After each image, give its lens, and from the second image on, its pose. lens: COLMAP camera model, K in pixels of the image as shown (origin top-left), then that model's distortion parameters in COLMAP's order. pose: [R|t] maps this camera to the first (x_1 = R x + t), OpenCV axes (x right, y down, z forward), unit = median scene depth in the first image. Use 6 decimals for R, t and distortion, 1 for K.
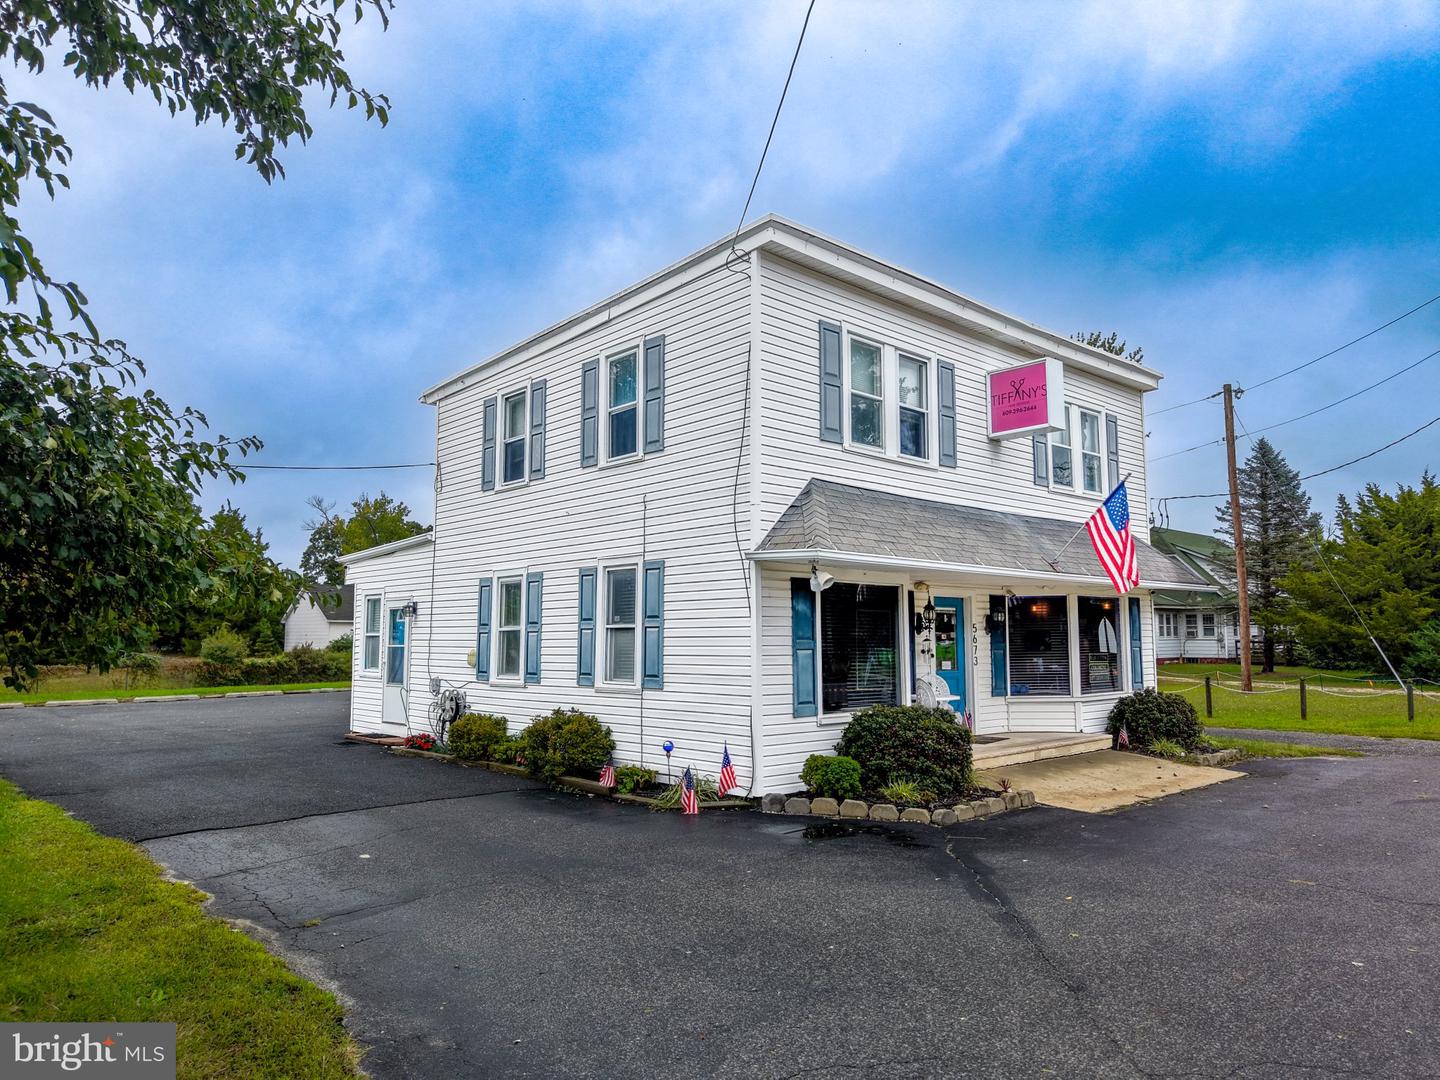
lens RADIAL K [[962.5, 0, 719.0], [0, 962.5, 540.2], [0, 0, 1]] dist [0.057196, -0.002766]
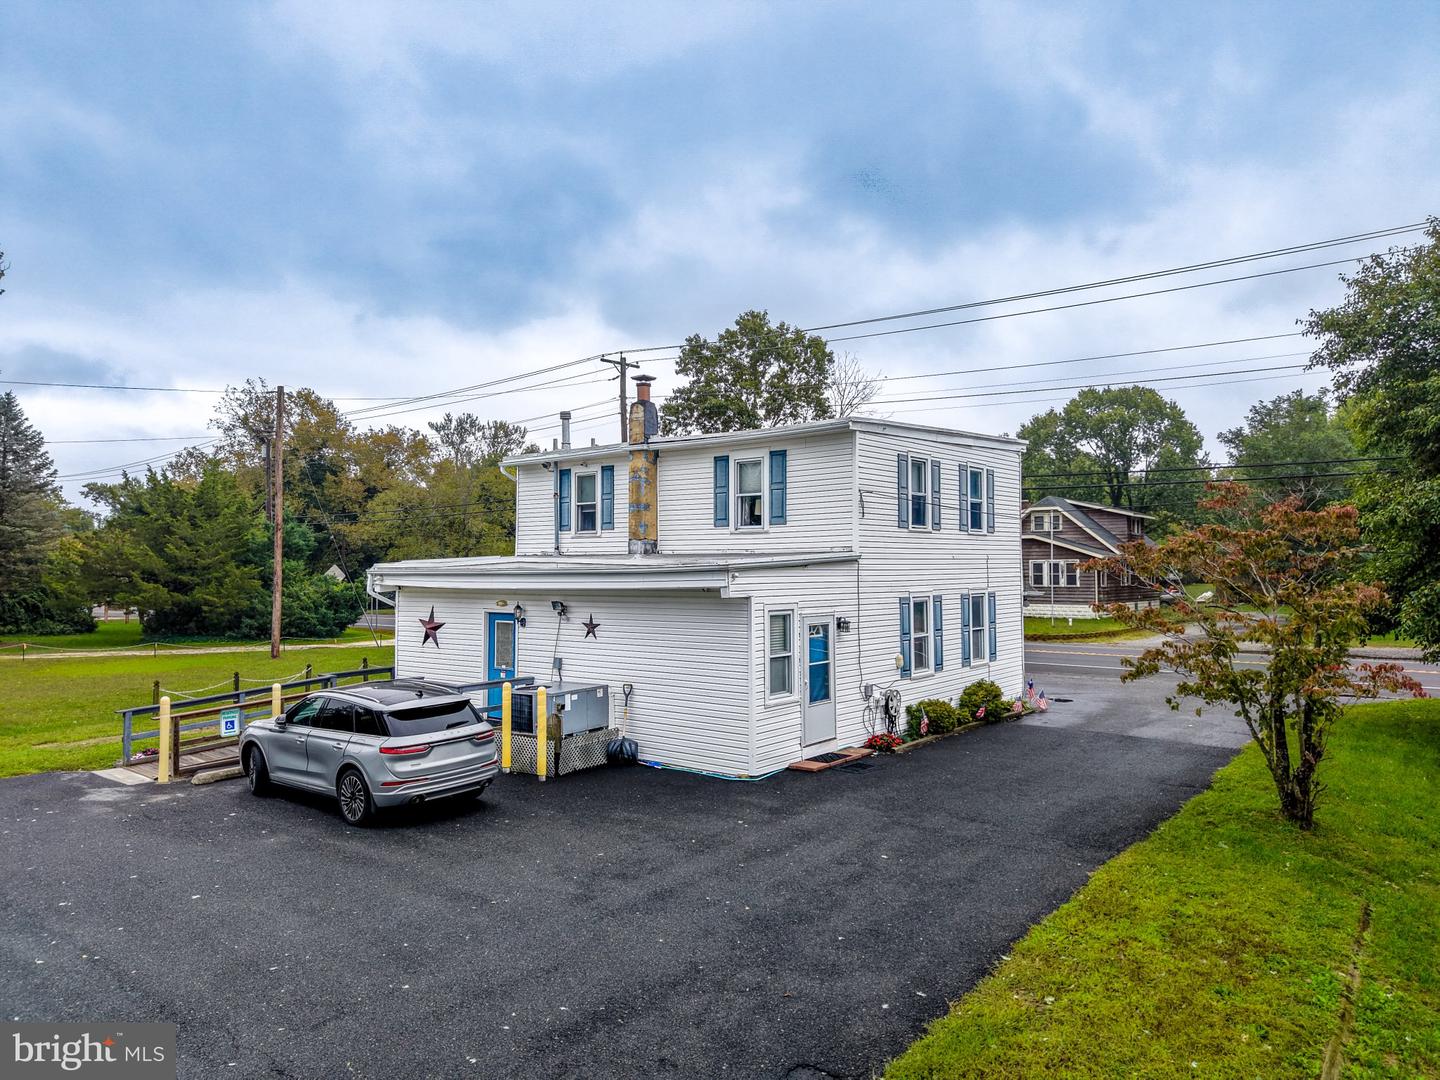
lens RADIAL K [[962.5, 0, 716.1], [0, 962.5, 533.1], [0, 0, 1]] dist [0.057196, -0.002766]
pose [[-0.142146, 0.040624, 0.989012, -1.680746], [-0.095724, 0.993910, -0.054583, 0.055500], [-0.985206, -0.102431, -0.137392, 1.635155]]
